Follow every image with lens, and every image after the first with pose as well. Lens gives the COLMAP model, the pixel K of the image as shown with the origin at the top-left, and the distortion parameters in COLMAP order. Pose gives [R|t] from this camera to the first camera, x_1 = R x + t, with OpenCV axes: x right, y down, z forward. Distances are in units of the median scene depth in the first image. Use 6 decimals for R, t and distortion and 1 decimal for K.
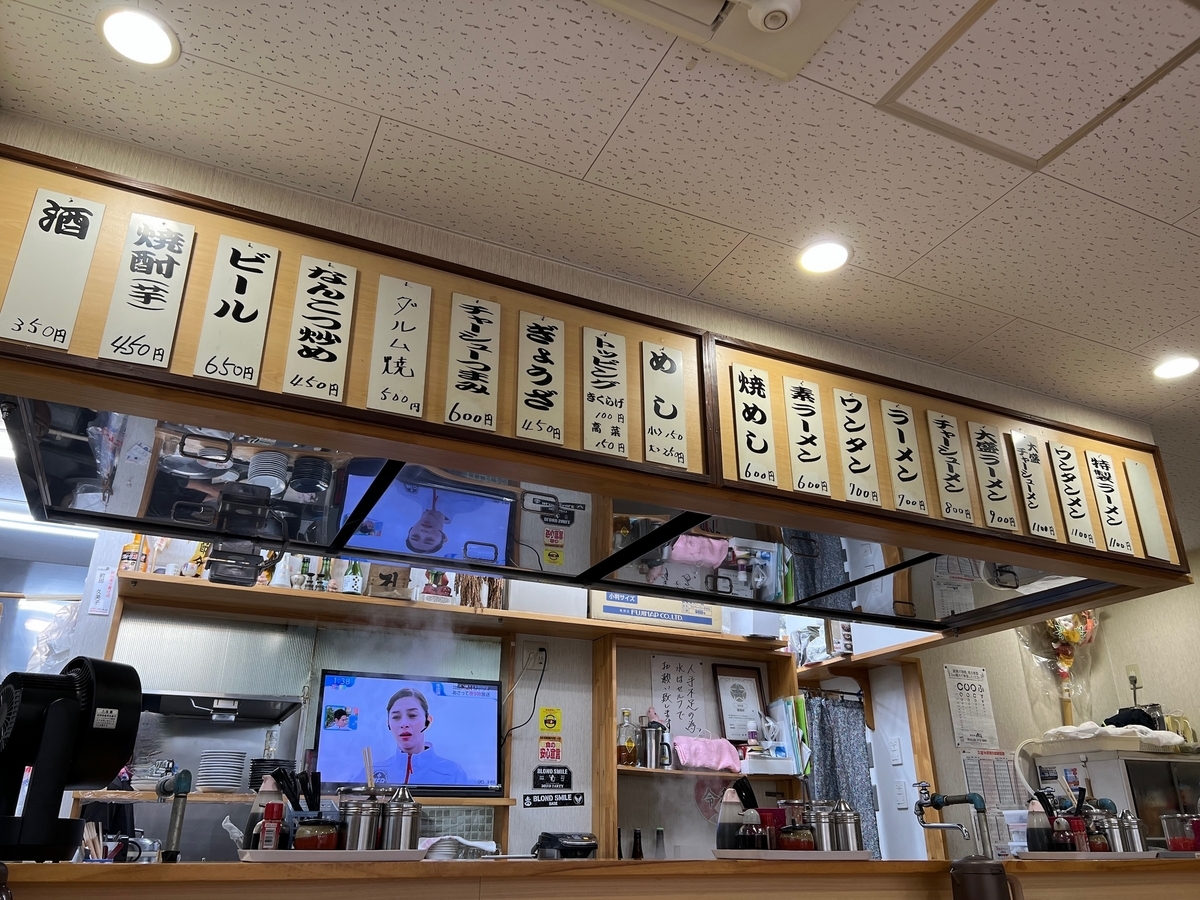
lens RADIAL K [[914.5, 0, 600.5], [0, 914.5, 453.7], [0, 0, 1]] dist [0.037692, -0.034718]
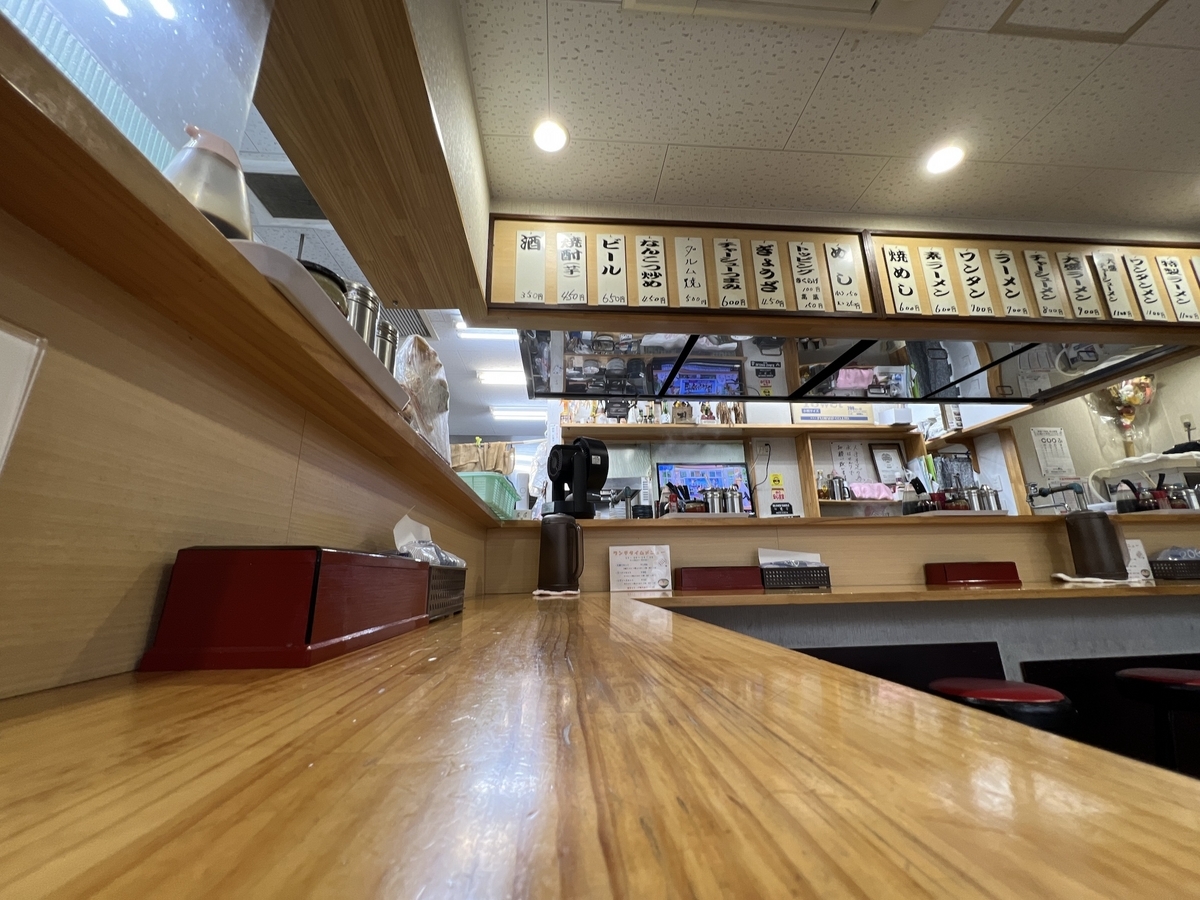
lens RADIAL K [[485.7, 0, 599.0], [0, 485.7, 447.5], [0, 0, 1]] dist [-0.001541, 0.000293]
pose [[0.933905, -0.107334, -0.341029, -0.072009], [0.159113, 0.978979, 0.127609, 0.061813], [0.320163, -0.173437, 0.931351, -0.047572]]
